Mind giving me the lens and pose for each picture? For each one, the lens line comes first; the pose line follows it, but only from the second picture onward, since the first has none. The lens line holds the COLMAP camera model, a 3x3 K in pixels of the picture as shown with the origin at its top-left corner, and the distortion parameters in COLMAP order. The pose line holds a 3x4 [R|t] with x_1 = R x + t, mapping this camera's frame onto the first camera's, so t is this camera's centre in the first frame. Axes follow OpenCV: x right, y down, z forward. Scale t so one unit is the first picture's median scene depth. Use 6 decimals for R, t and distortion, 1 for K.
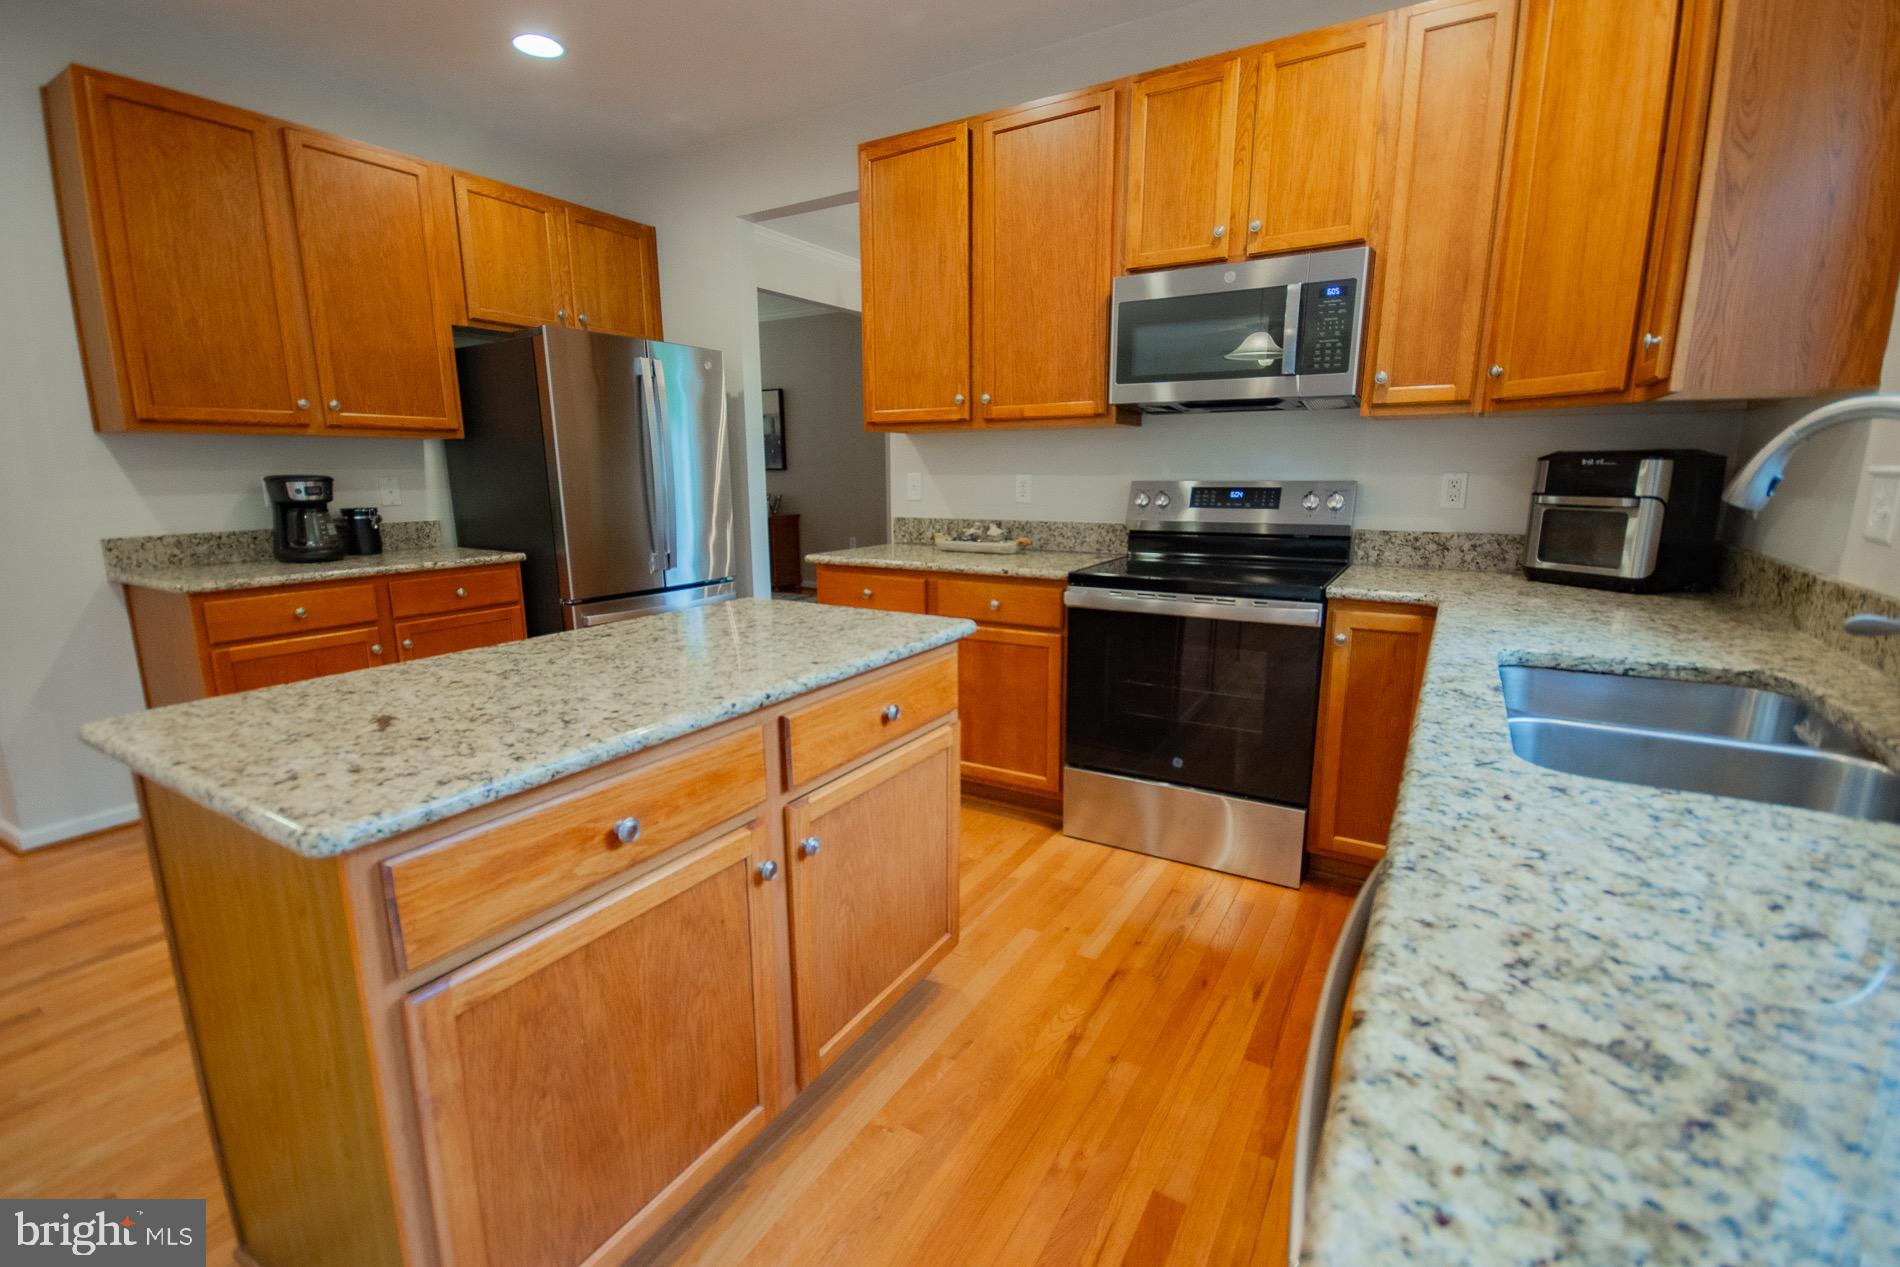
lens RADIAL K [[835.6, 0, 950.4], [0, 835.6, 636.8], [0, 0, 1]] dist [0.012302, -0.012415]
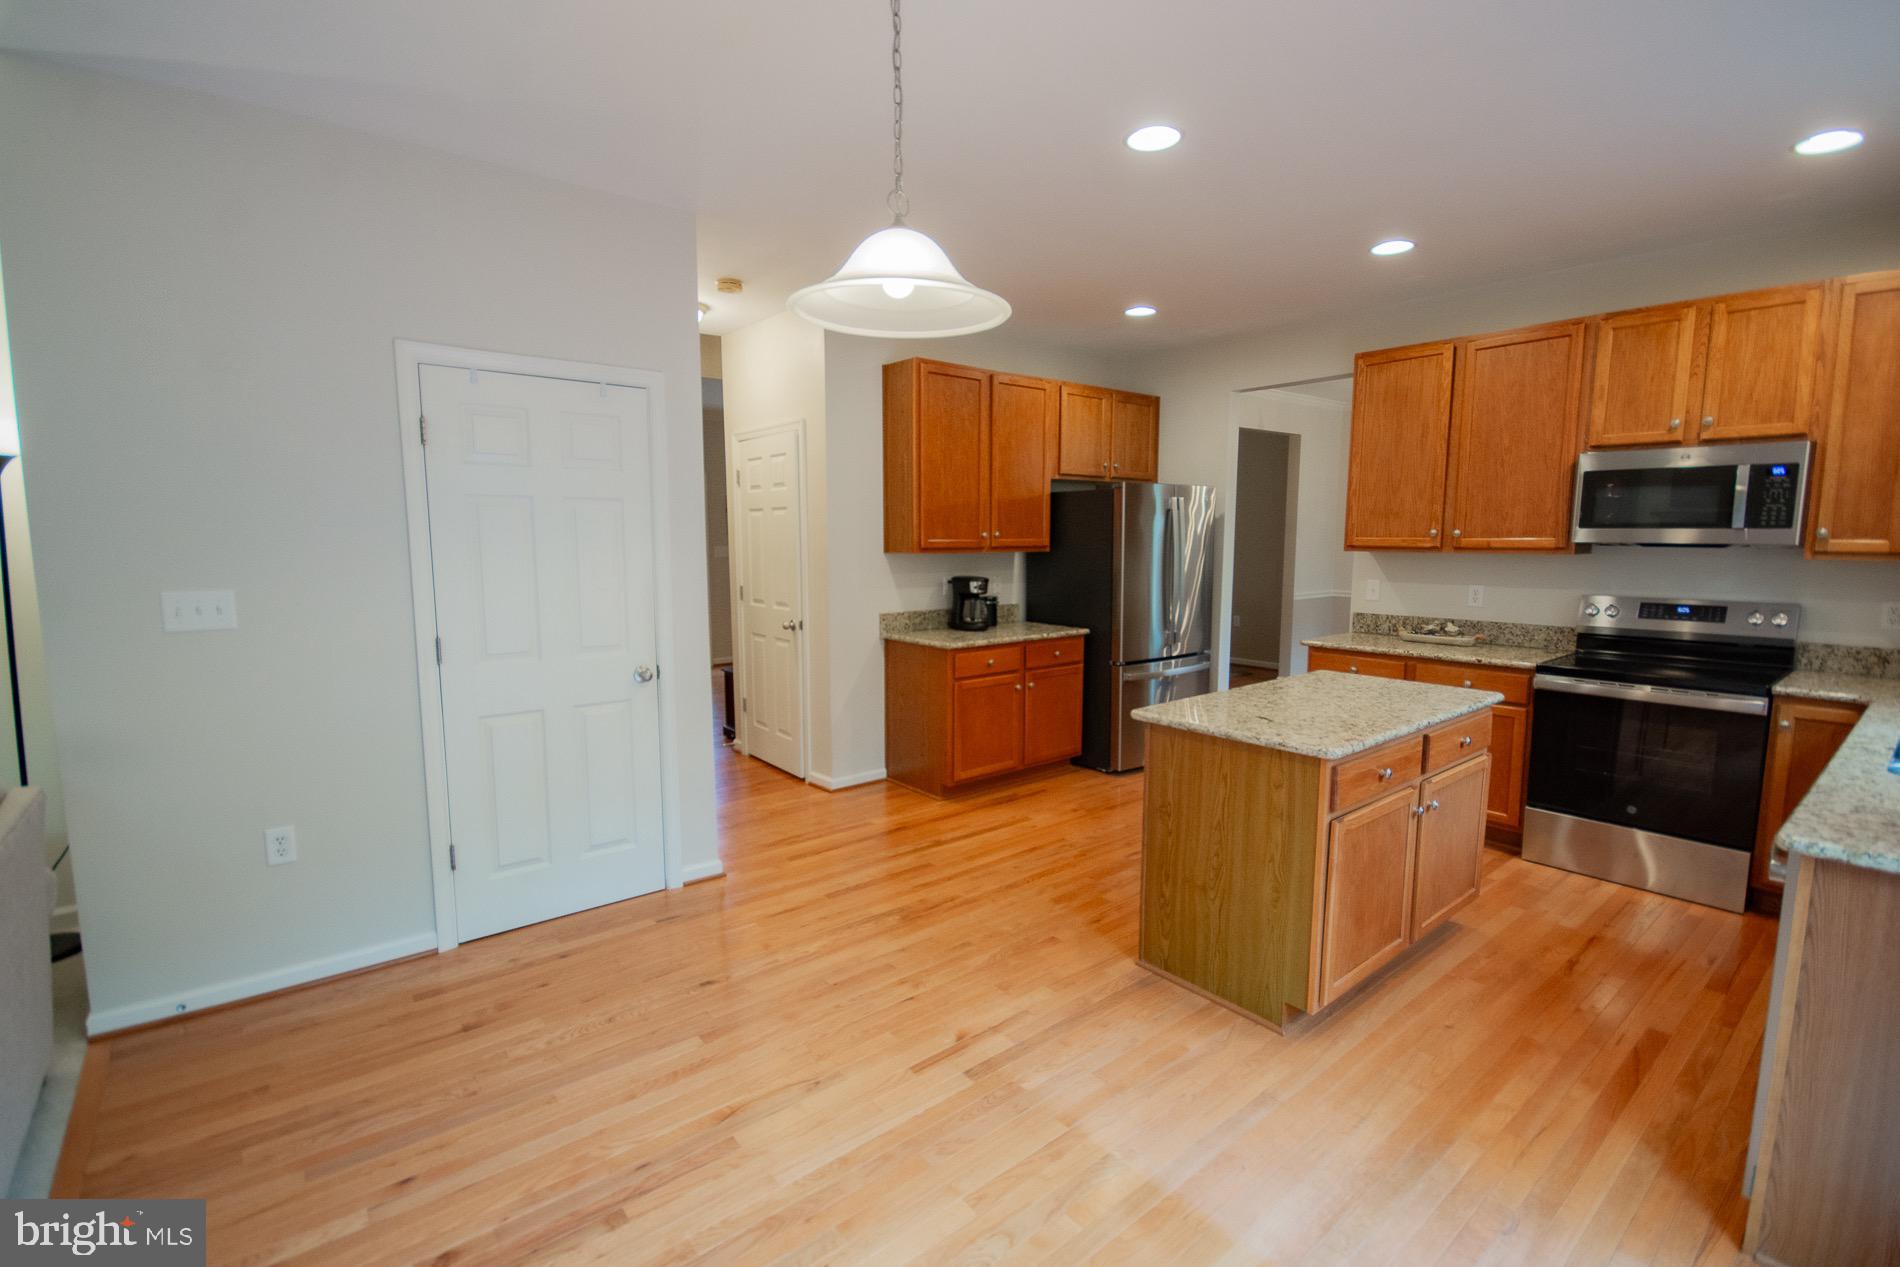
lens RADIAL K [[854.9, 0, 948.0], [0, 854.9, 636.3], [0, 0, 1]] dist [0.018403, -0.014665]
pose [[0.943558, 0.044448, -0.328211, -0.344378], [-0.069793, 0.995386, -0.065846, 0.042888], [0.323769, 0.085037, 0.942307, -0.724469]]
